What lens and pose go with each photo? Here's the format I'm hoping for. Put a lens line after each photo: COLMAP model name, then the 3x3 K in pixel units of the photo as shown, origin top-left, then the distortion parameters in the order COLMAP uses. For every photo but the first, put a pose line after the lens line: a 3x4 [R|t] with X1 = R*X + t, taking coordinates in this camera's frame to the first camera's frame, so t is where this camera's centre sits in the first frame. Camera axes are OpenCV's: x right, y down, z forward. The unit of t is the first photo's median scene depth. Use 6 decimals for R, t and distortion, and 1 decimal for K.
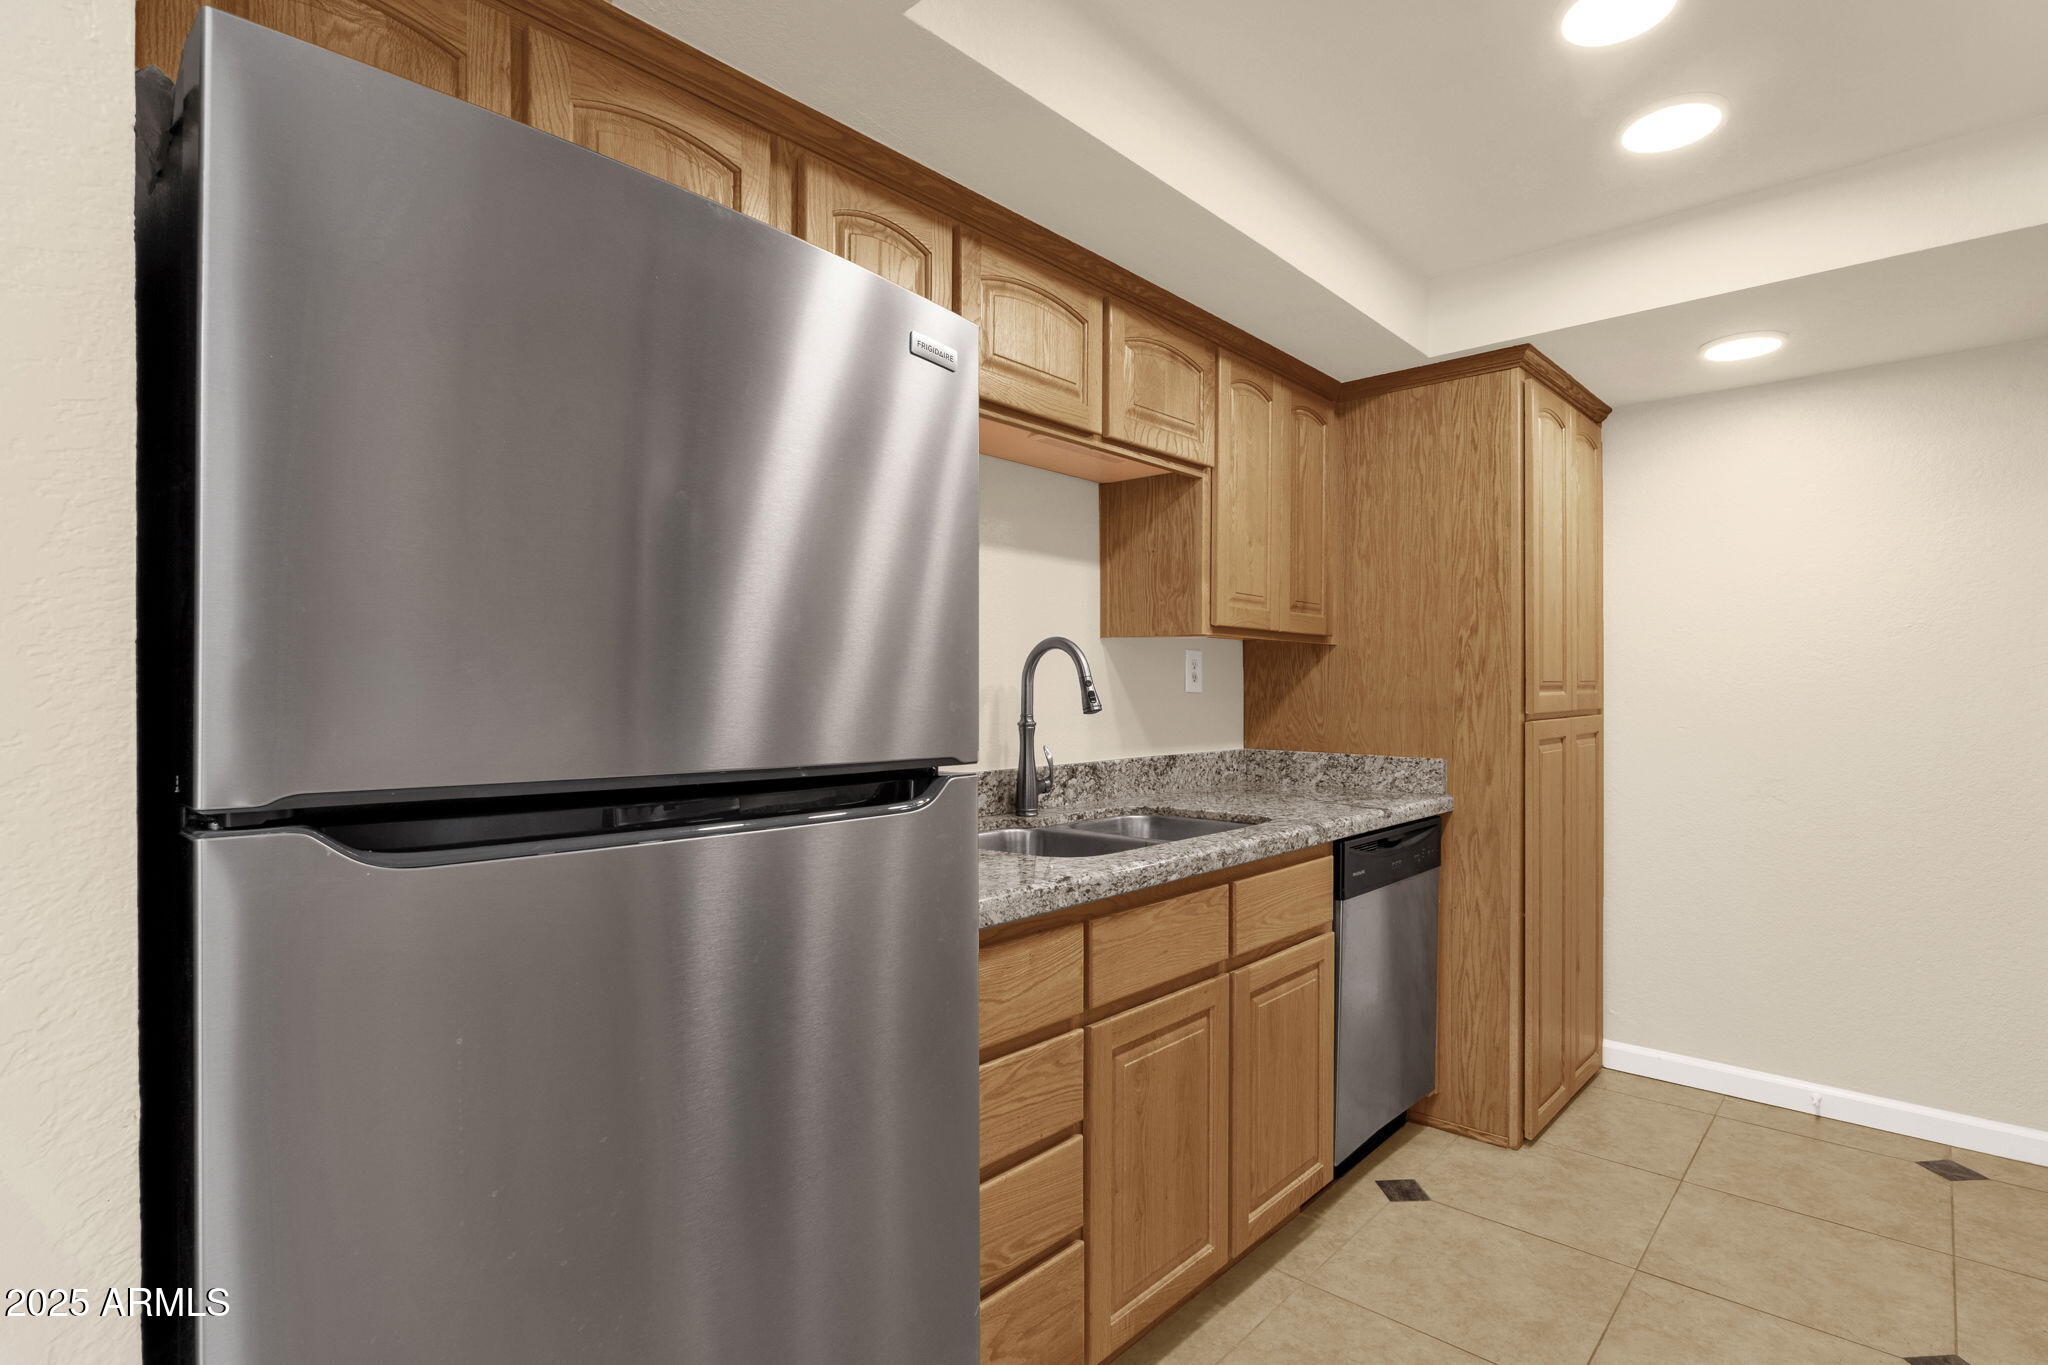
lens RADIAL K [[1006.7, 0, 1059.4], [0, 1006.7, 689.6], [0, 0, 1]] dist [0.002961, 0.001265]
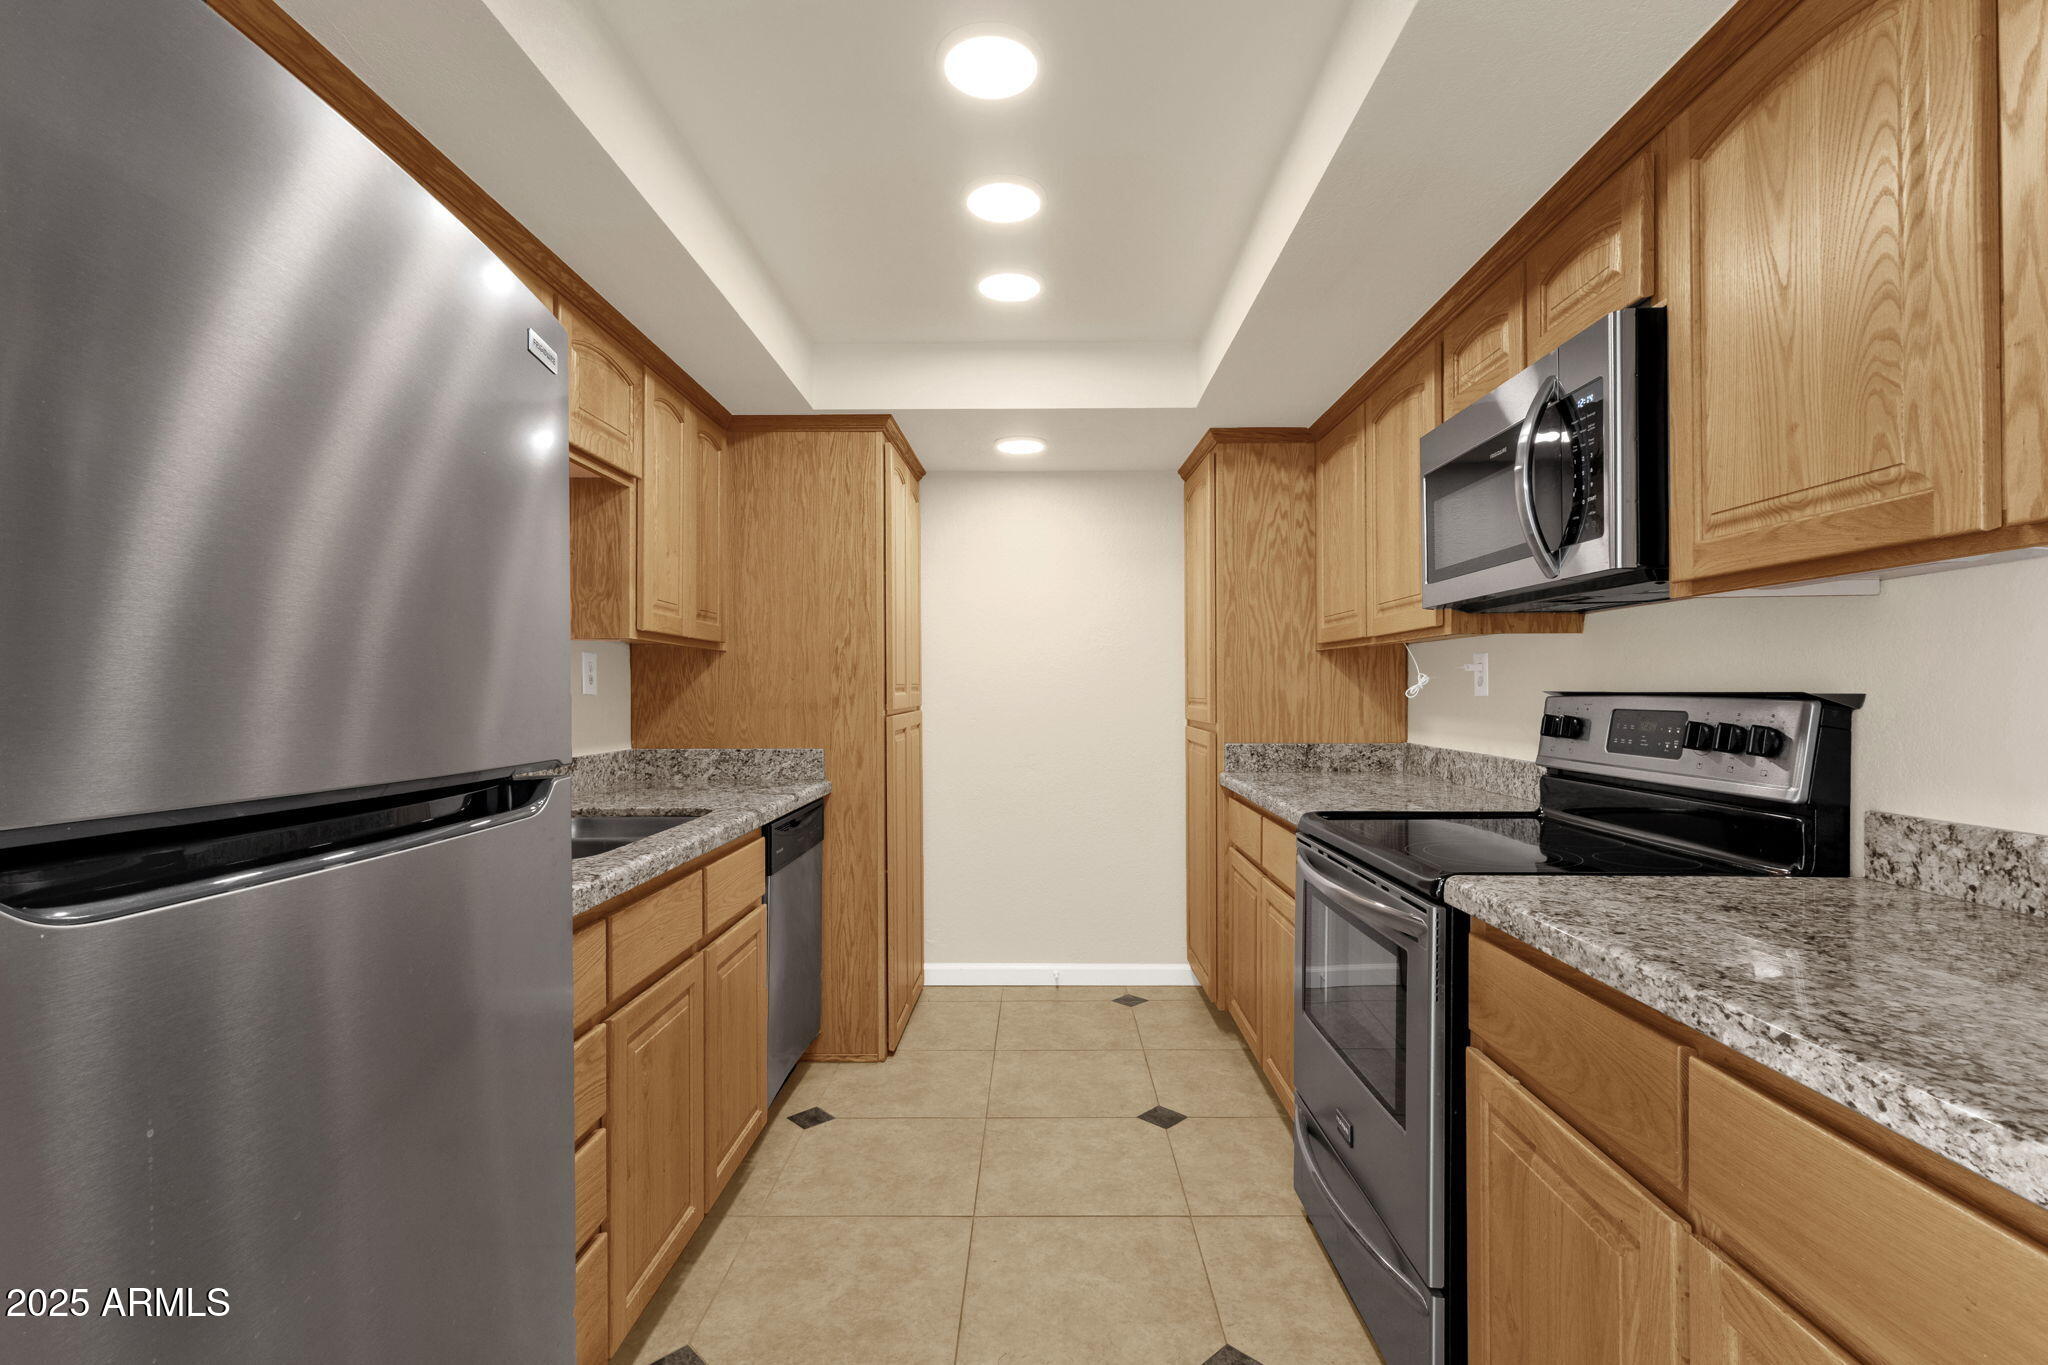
lens RADIAL K [[942.9, 0, 1039.6], [0, 942.9, 686.8], [0, 0, 1]] dist [0.007145, 0.000781]
pose [[0.757866, -0.000215, 0.652411, -0.161807], [0.004268, 0.999980, -0.004628, 0.001383], [-0.652397, 0.006292, 0.757851, -0.008934]]
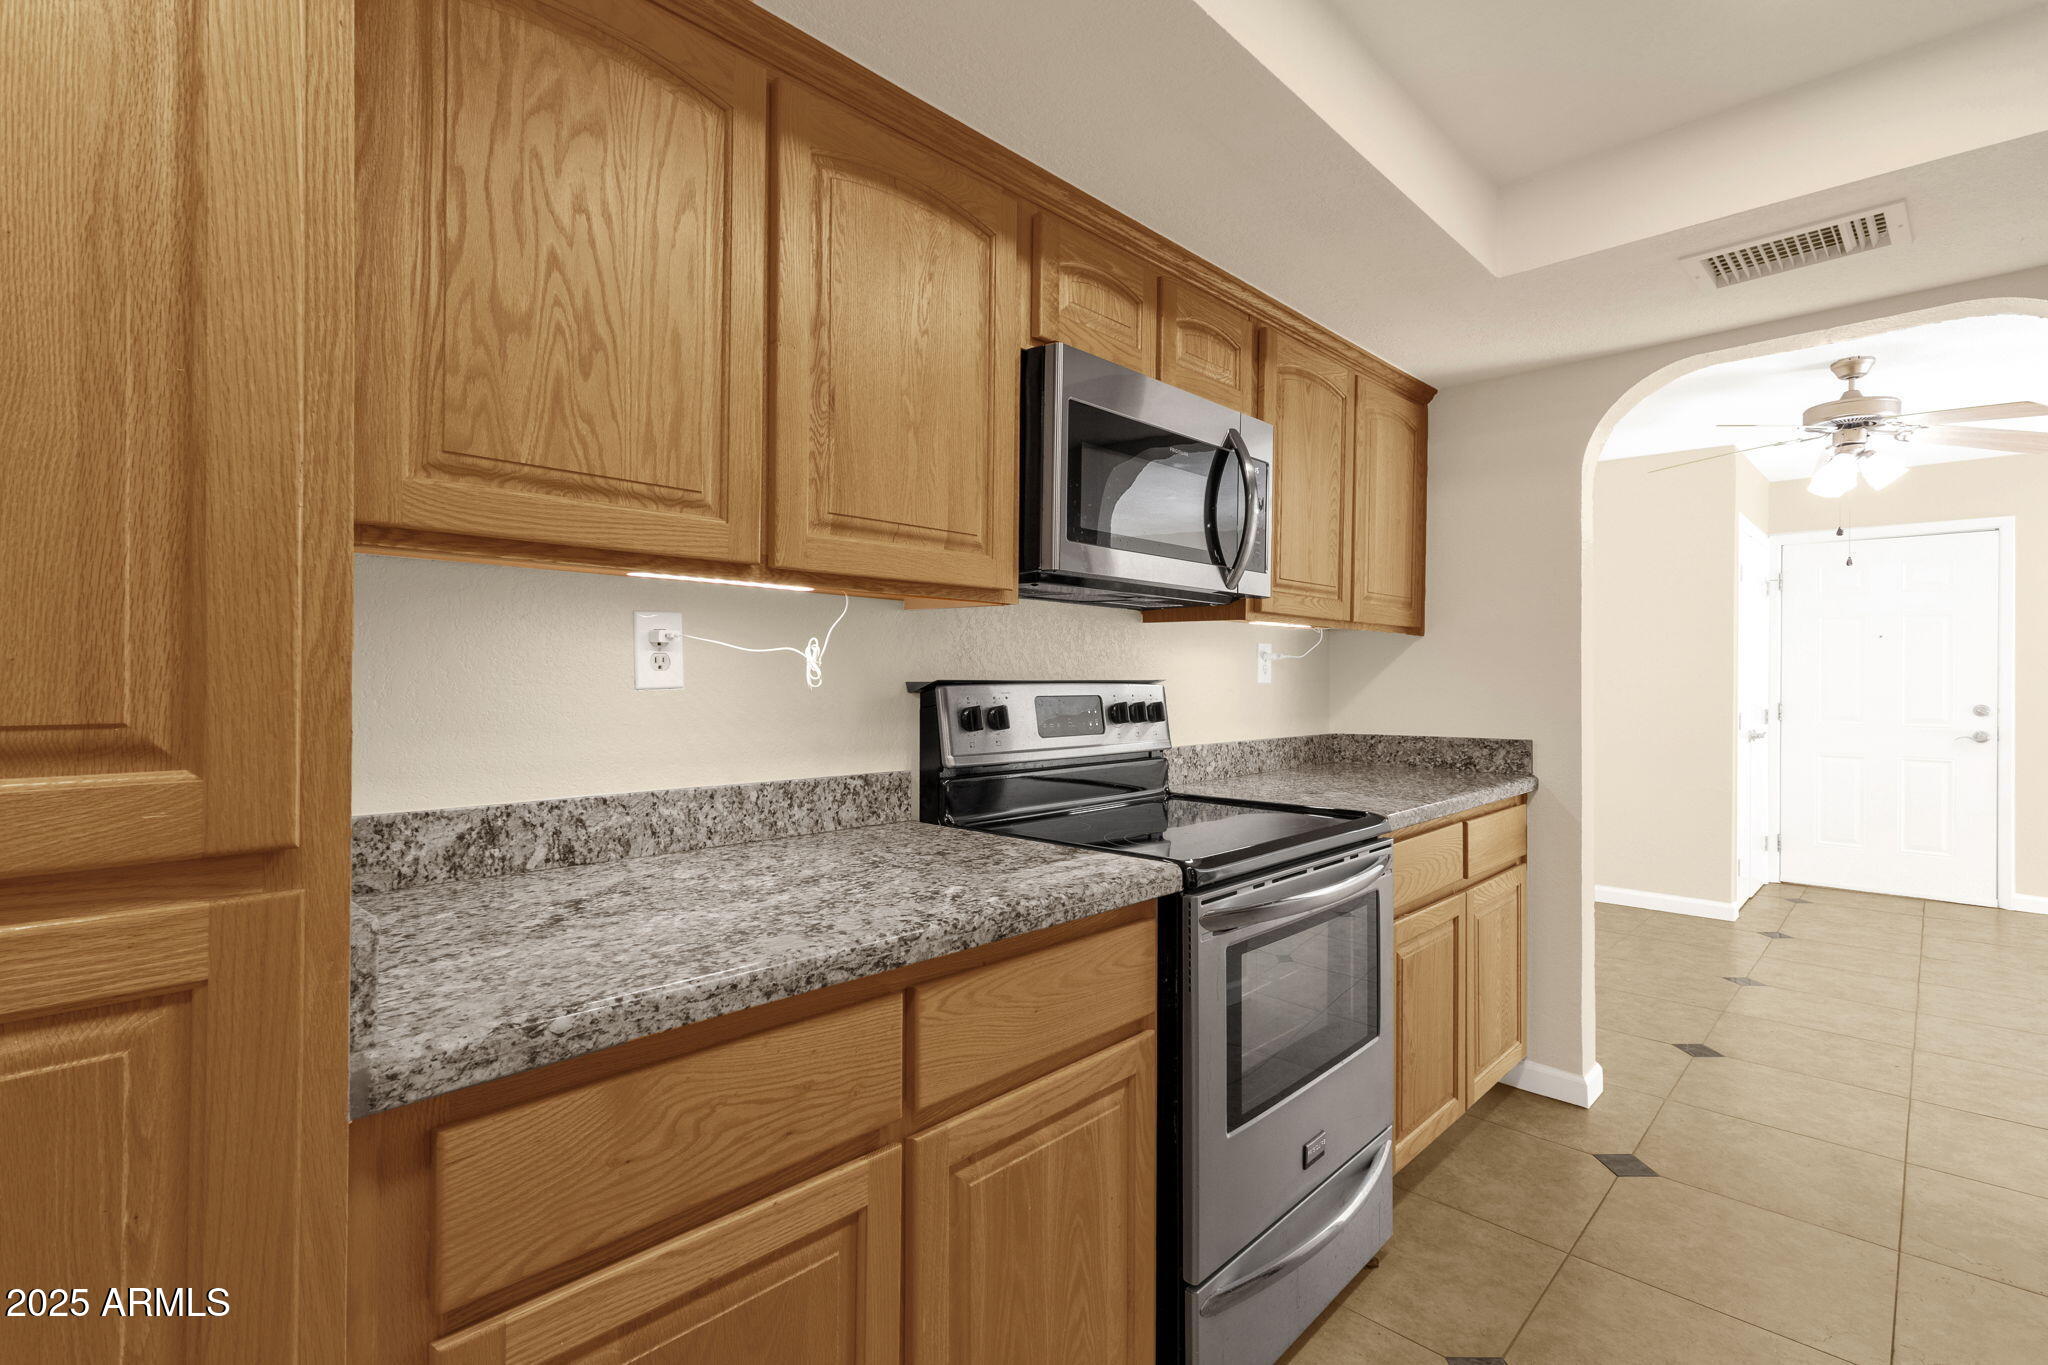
lens RADIAL K [[942.9, 0, 1034.4], [0, 942.9, 679.5], [0, 0, 1]] dist [0.007145, 0.000781]
pose [[-0.998766, -0.004440, 0.049469, 0.635960], [-0.004217, 0.999980, 0.004616, -0.000024], [-0.049489, 0.004402, -0.998765, 1.043946]]
